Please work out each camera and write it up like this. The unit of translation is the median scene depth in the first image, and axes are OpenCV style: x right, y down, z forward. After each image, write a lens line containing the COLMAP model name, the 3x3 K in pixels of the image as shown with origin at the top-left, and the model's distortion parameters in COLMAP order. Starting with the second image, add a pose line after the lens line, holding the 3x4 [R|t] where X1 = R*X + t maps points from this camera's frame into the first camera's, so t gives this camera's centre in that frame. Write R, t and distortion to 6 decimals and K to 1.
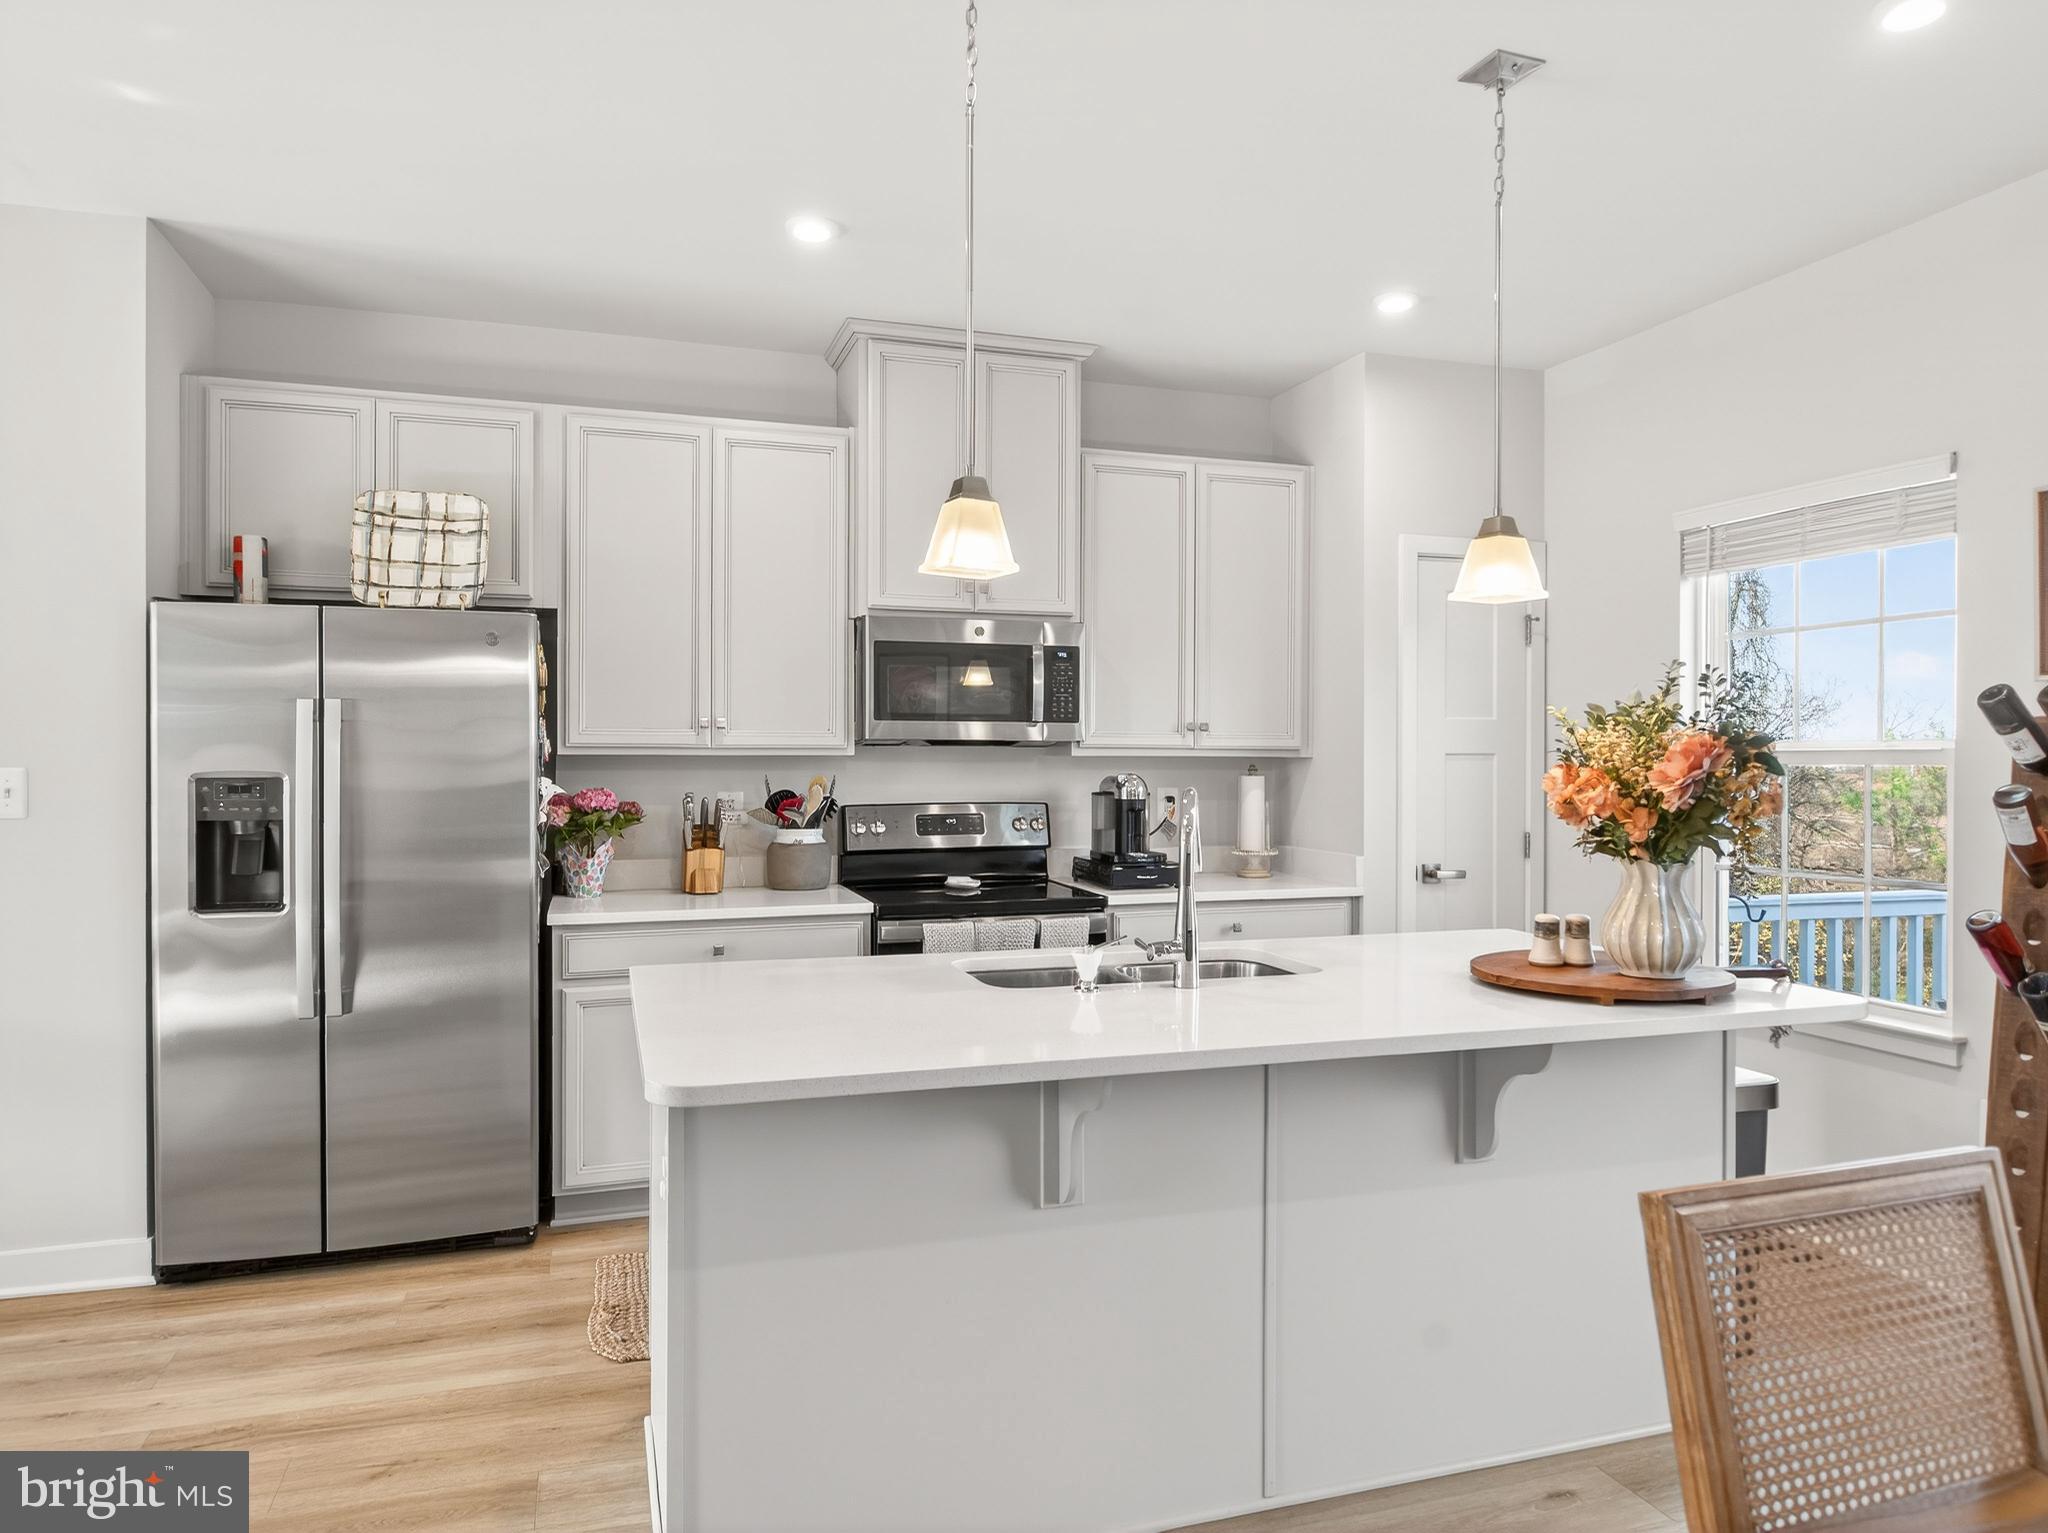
lens RADIAL K [[1252.6, 0, 1021.4], [0, 1252.6, 770.2], [0, 0, 1]] dist [-0.018896, -0.000465]
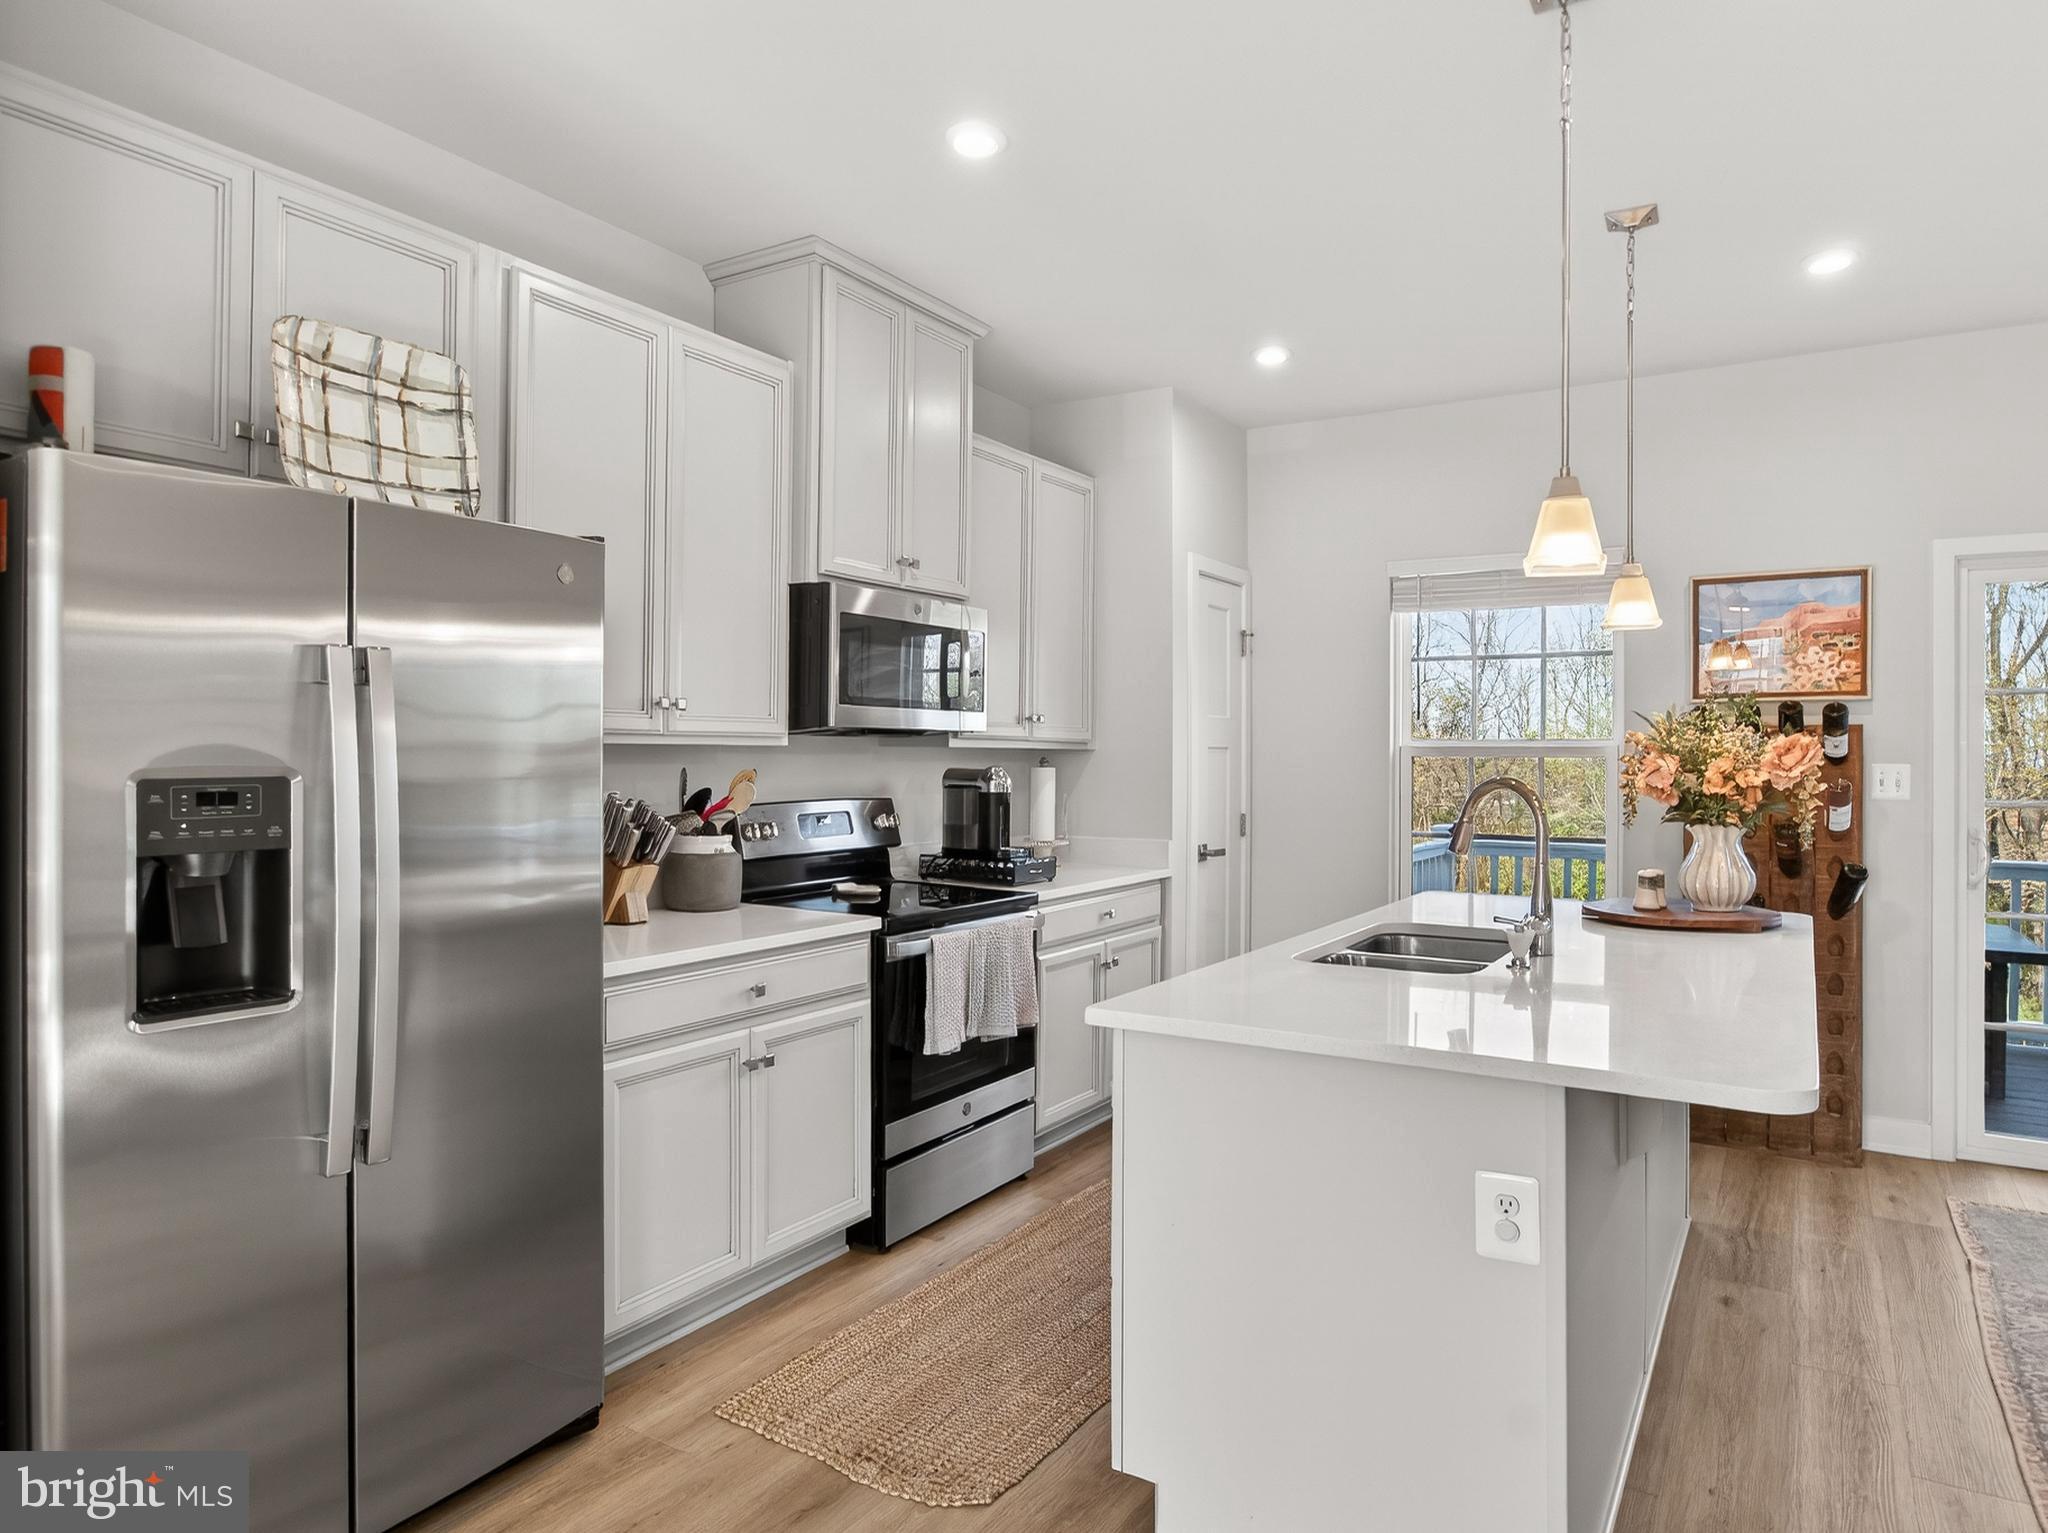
lens RADIAL K [[1208.7, 0, 1027.0], [0, 1208.7, 758.8], [0, 0, 1]] dist [-0.038359, 0.003300]
pose [[0.774546, 0.001037, 0.632517, -0.606244], [0.000658, 0.999997, -0.002446, -0.001091], [-0.632518, 0.002311, 0.774543, 0.302866]]
